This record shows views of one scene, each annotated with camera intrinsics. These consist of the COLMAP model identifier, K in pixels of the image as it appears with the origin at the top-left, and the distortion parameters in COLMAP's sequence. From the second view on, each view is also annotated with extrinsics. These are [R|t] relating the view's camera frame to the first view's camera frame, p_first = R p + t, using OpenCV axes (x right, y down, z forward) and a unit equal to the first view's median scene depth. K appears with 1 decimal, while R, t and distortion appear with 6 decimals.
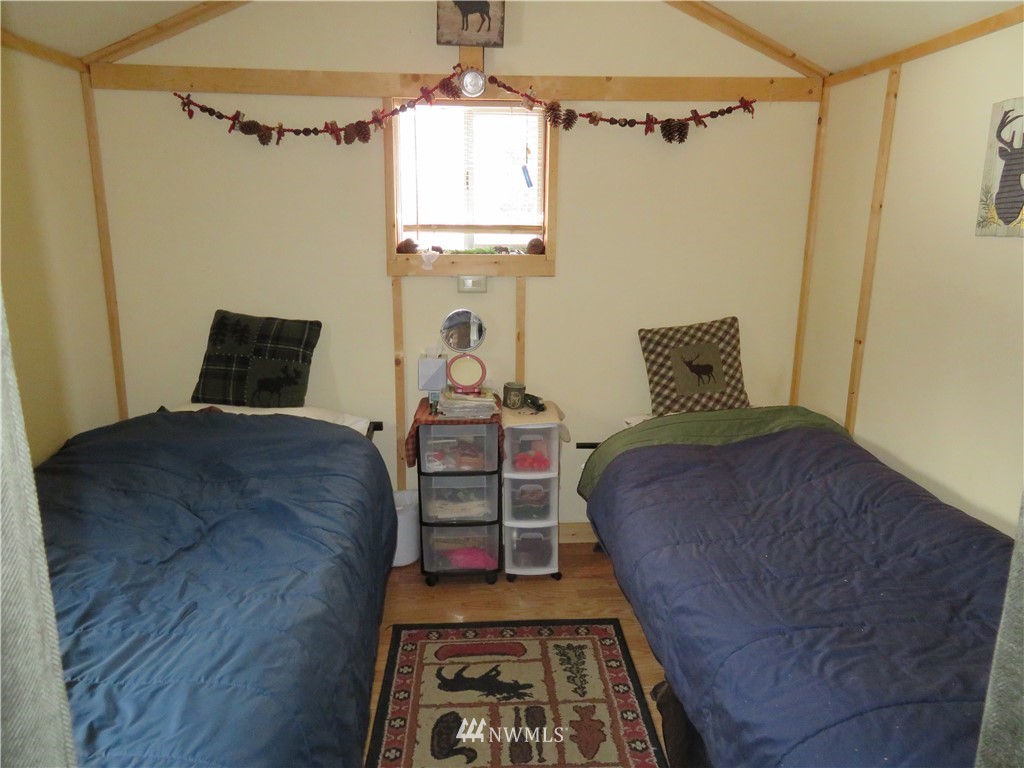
lens RADIAL K [[746.6, 0, 509.3], [0, 746.6, 384.2], [0, 0, 1]] dist [-0.002297, 0.011783]
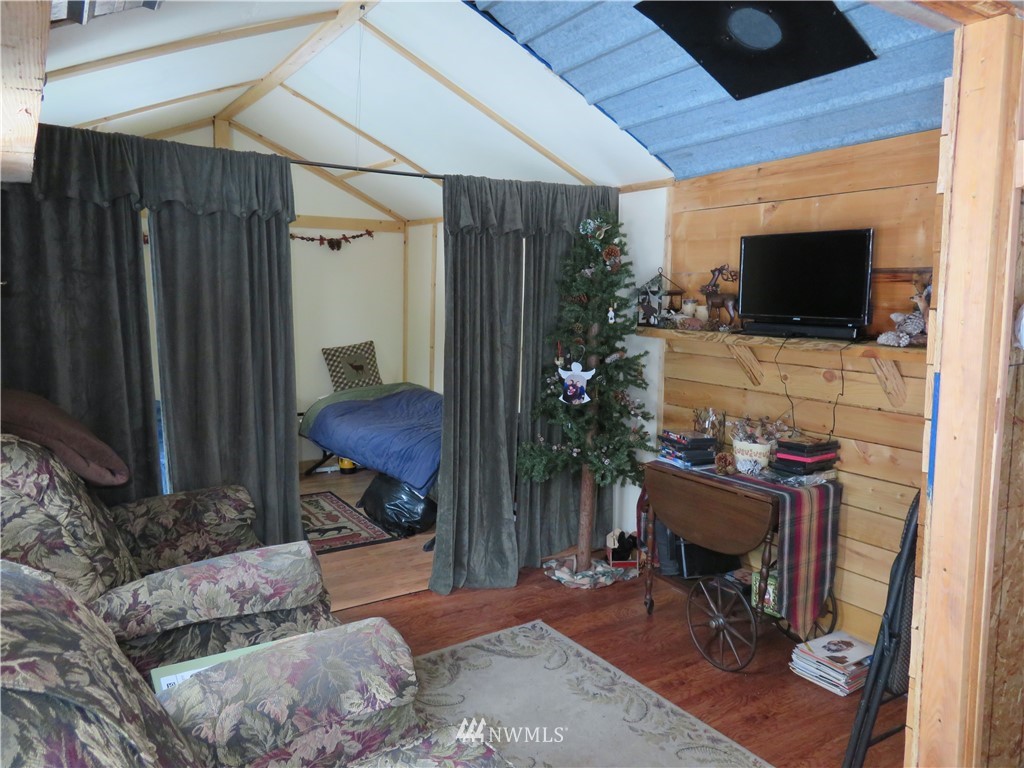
lens RADIAL K [[746.6, 0, 511.2], [0, 746.6, 381.4], [0, 0, 1]] dist [-0.002297, 0.011783]
pose [[0.866309, -0.048791, 0.497119, -0.351814], [0.098619, 0.992335, -0.074464, 0.195685], [-0.489676, 0.113534, 0.864481, -0.831324]]
